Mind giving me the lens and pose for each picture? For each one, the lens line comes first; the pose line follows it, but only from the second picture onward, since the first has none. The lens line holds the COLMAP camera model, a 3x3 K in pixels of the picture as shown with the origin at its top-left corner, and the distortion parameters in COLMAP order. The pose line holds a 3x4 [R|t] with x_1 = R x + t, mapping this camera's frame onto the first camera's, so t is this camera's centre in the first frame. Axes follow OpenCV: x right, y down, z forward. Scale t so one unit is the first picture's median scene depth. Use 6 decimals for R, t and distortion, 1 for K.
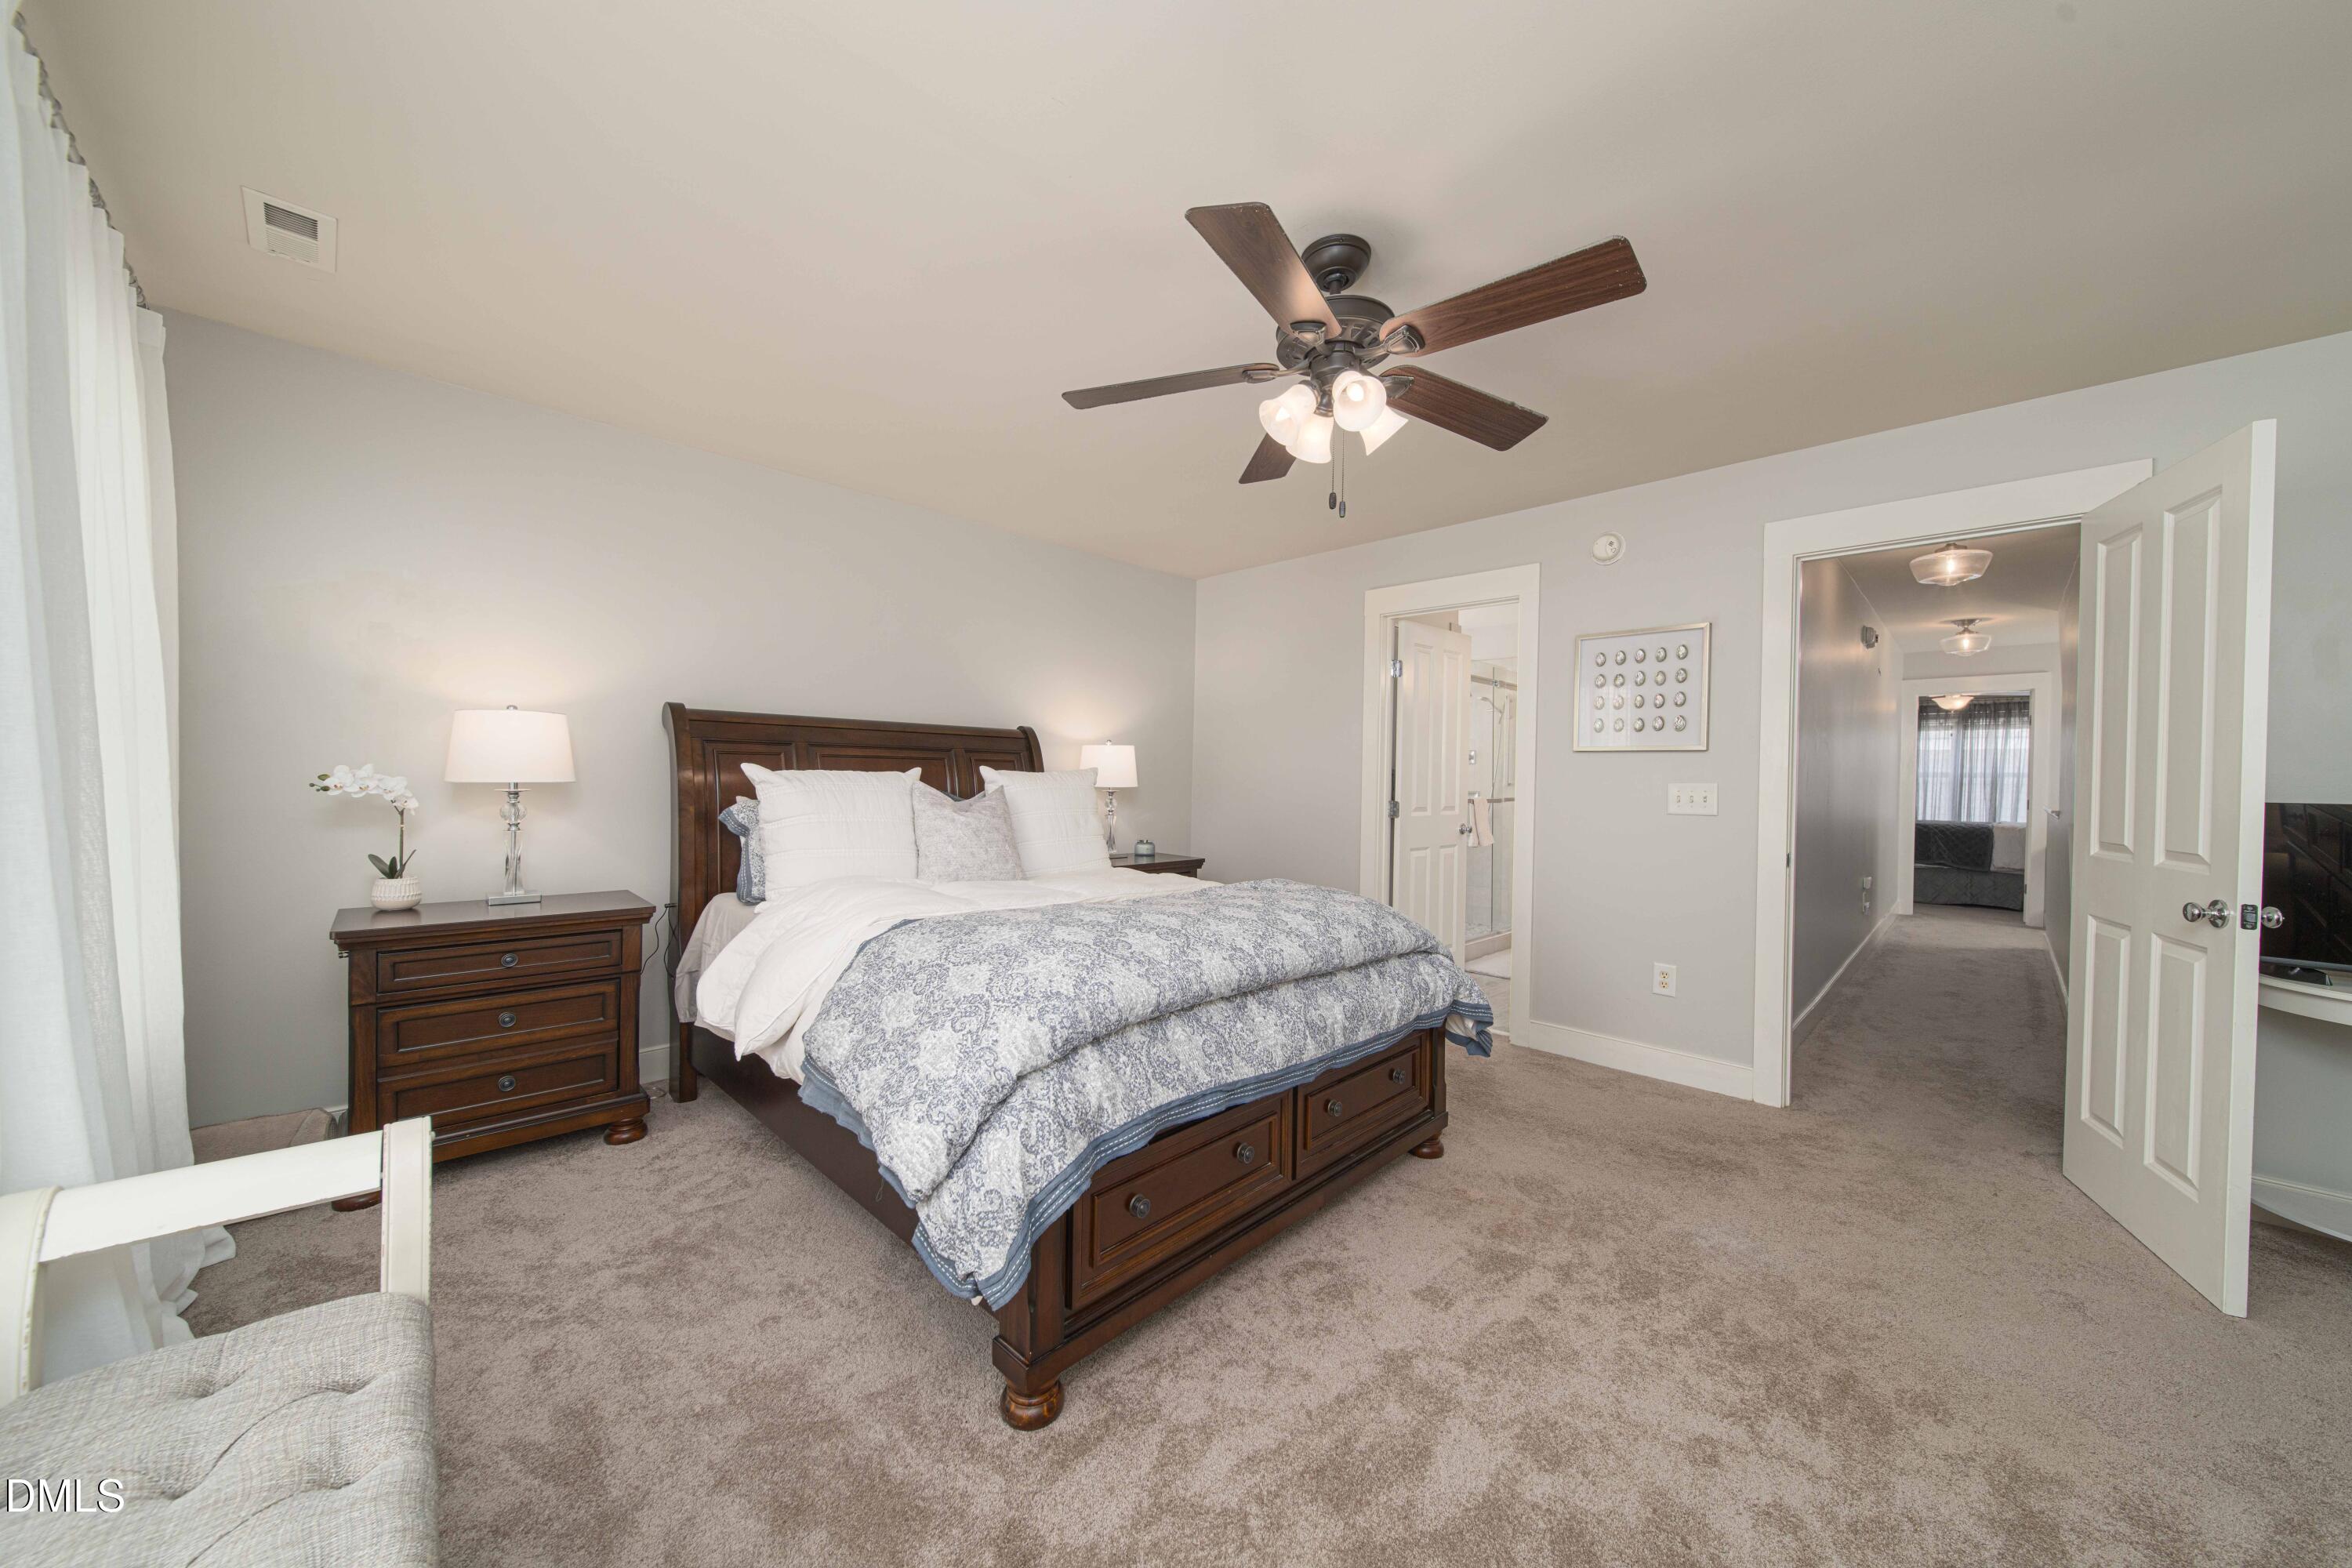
lens RADIAL K [[819.4, 0, 1171.5], [0, 819.4, 790.2], [0, 0, 1]] dist [0.000690, 0.000062]
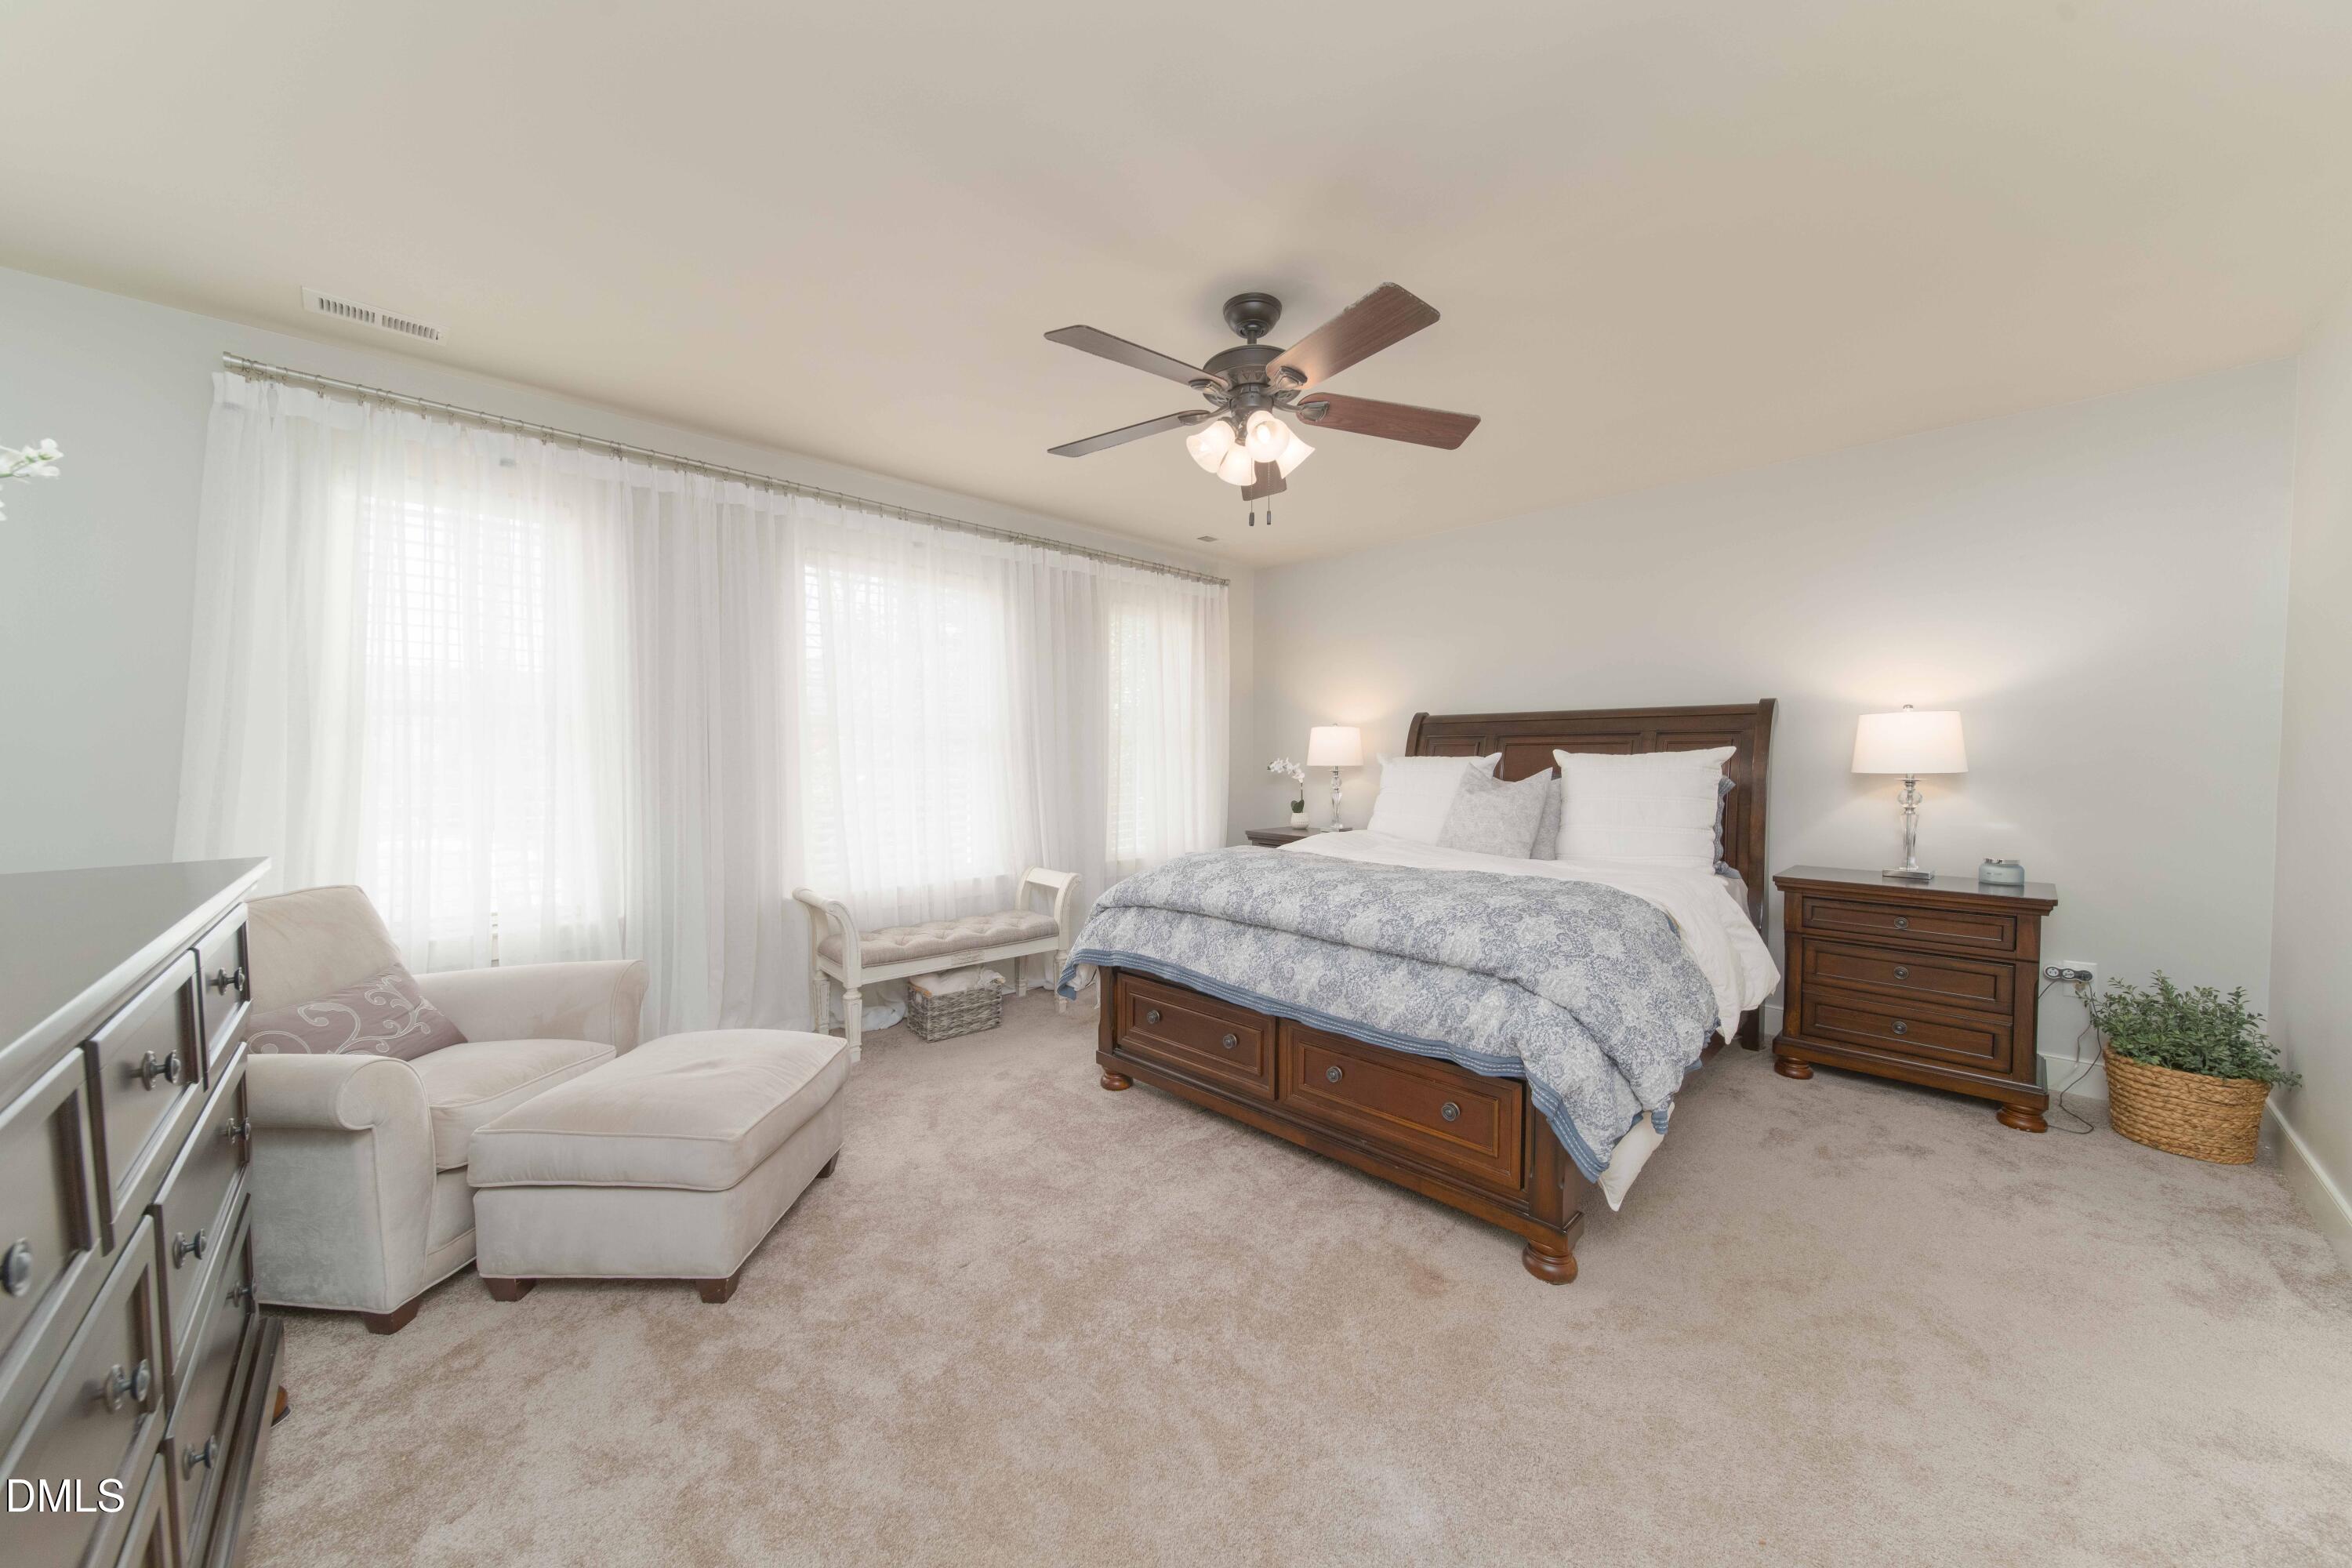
lens RADIAL K [[819.4, 0, 1179.6], [0, 819.4, 773.7], [0, 0, 1]] dist [0.000690, 0.000062]
pose [[-0.008367, 0.003104, -0.999960, 1.215830], [-0.012406, 0.999918, 0.003208, 0.006046], [0.999888, 0.012433, -0.008328, 0.793770]]
